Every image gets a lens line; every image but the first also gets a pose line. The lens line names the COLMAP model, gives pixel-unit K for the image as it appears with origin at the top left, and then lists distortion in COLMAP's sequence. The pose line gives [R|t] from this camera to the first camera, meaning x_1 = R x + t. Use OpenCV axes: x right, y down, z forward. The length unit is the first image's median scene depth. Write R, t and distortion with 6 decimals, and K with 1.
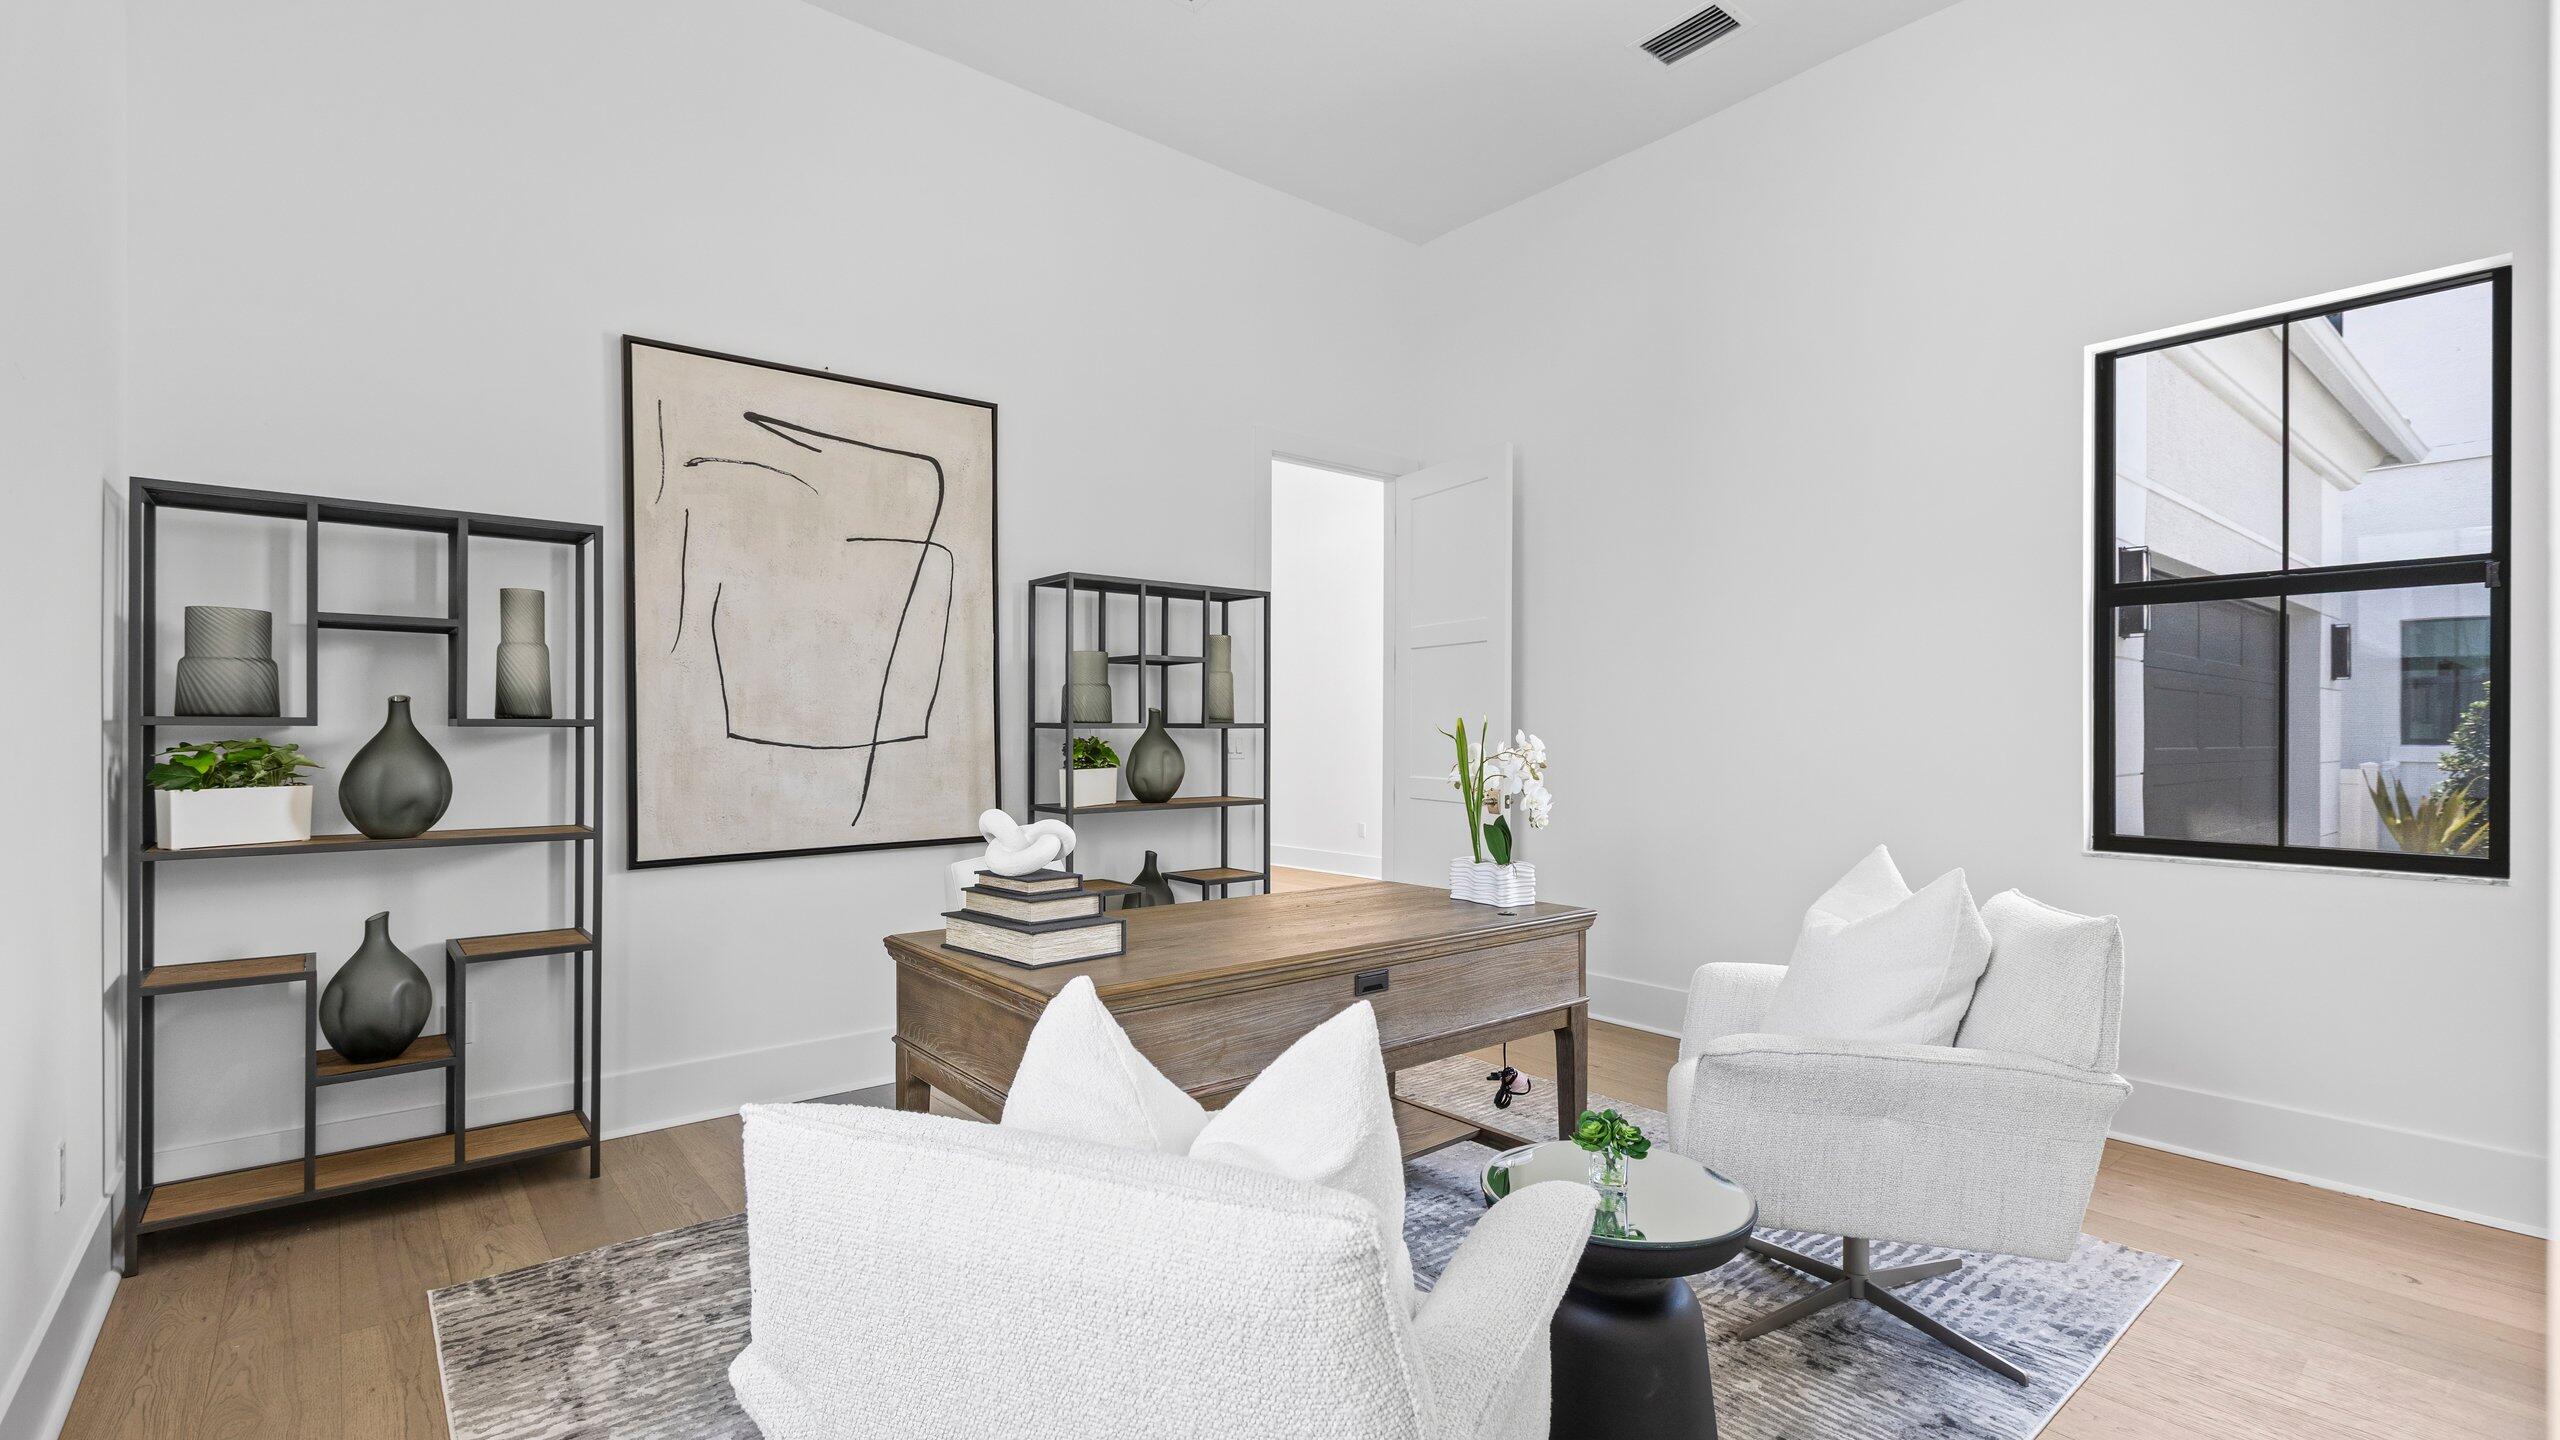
lens RADIAL K [[1175.3, 0, 1258.5], [0, 1175.3, 736.6], [0, 0, 1]] dist [0.011516, -0.002875]
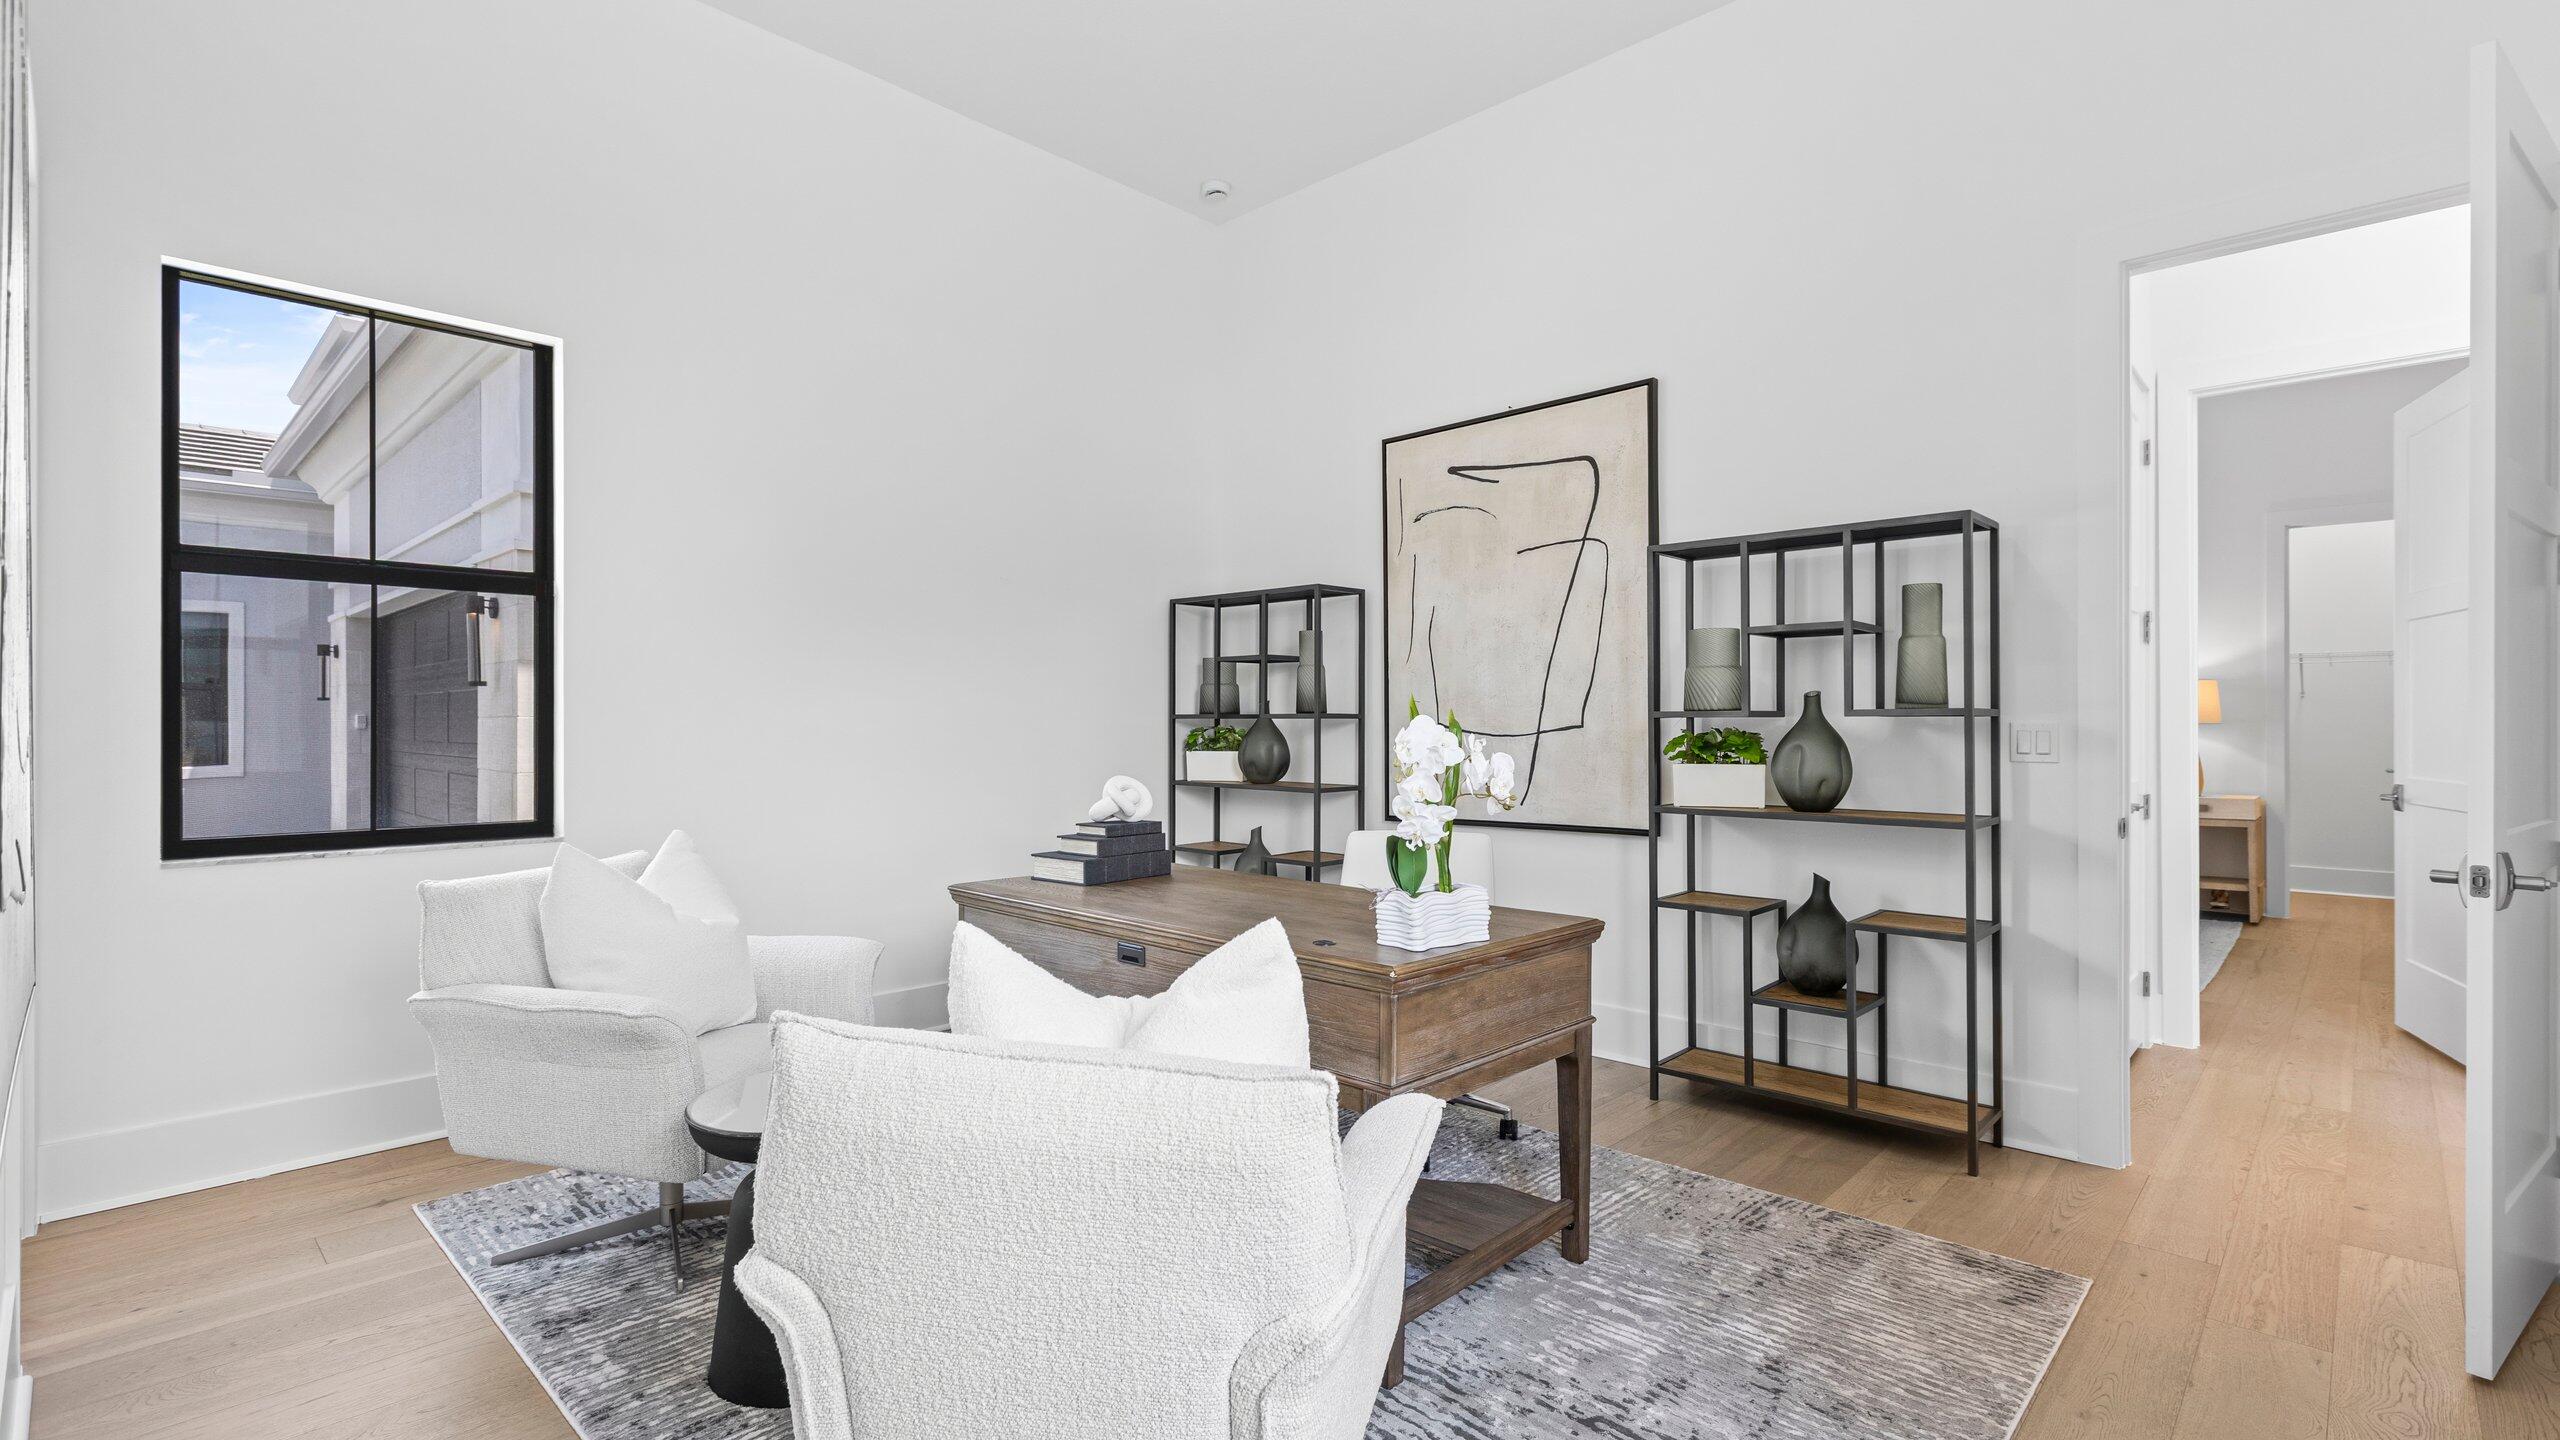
lens RADIAL K [[1175.3, 0, 1254.4], [0, 1175.3, 712.4], [0, 0, 1]] dist [0.011516, -0.002875]
pose [[0.110690, -0.008599, -0.993818, 0.670281], [-0.002206, 0.999958, -0.008897, -0.002121], [0.993852, 0.003177, 0.110667, 0.558076]]
